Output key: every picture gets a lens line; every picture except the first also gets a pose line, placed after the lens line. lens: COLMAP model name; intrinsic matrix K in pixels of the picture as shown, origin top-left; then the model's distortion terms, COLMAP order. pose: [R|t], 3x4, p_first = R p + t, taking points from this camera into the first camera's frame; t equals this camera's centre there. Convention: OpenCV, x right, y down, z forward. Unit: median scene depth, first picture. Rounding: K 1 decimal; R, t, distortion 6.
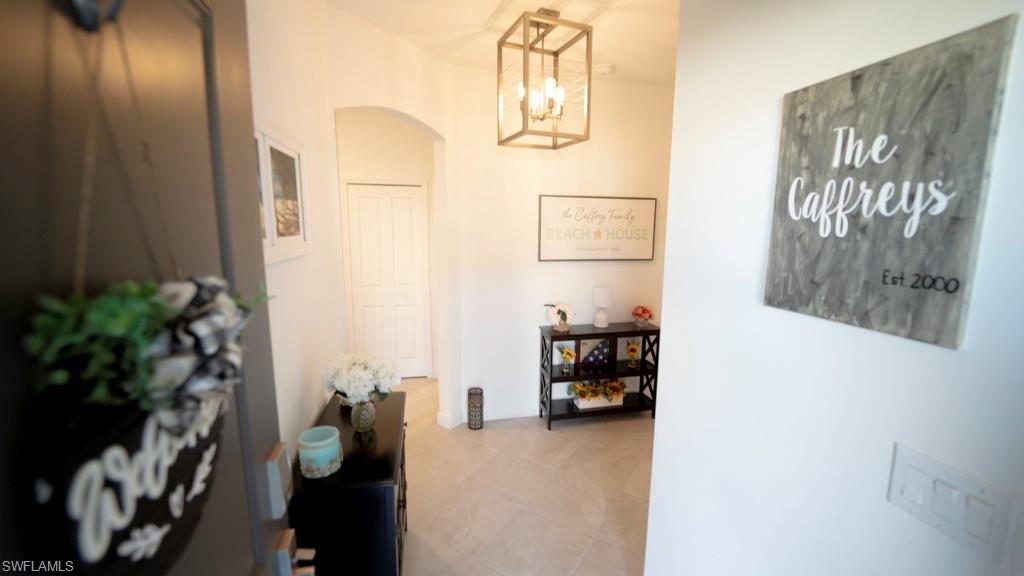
lens RADIAL K [[416.2, 0, 512.8], [0, 416.2, 292.0], [0, 0, 1]] dist [-0.002088, -0.000015]
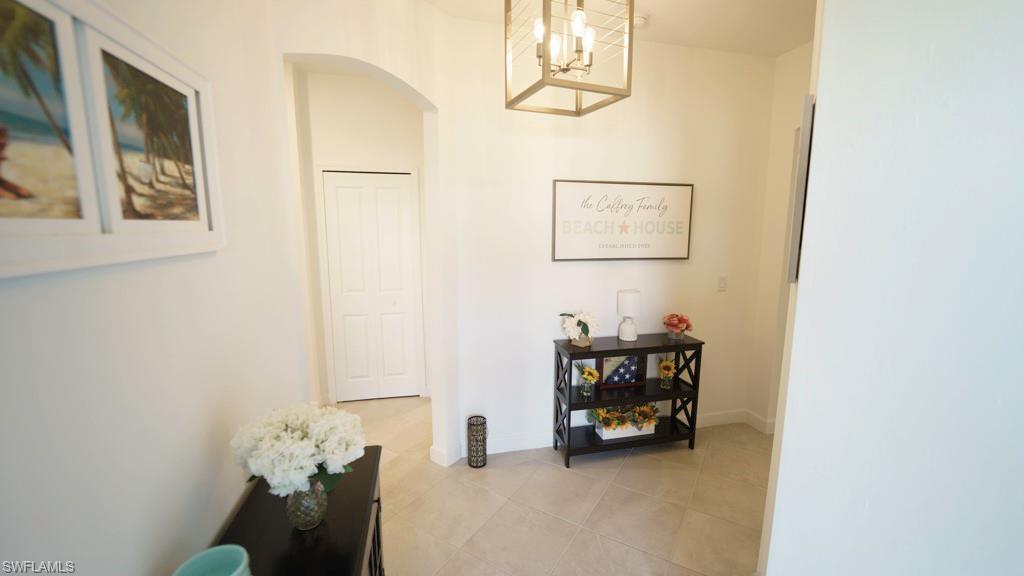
lens RADIAL K [[416.2, 0, 512.8], [0, 416.2, 292.0], [0, 0, 1]] dist [-0.002088, -0.000015]
pose [[0.999960, -0.006465, 0.006197, -0.021962], [0.006472, 0.999979, -0.001044, -0.012460], [-0.006190, 0.001084, 0.999980, 0.178721]]
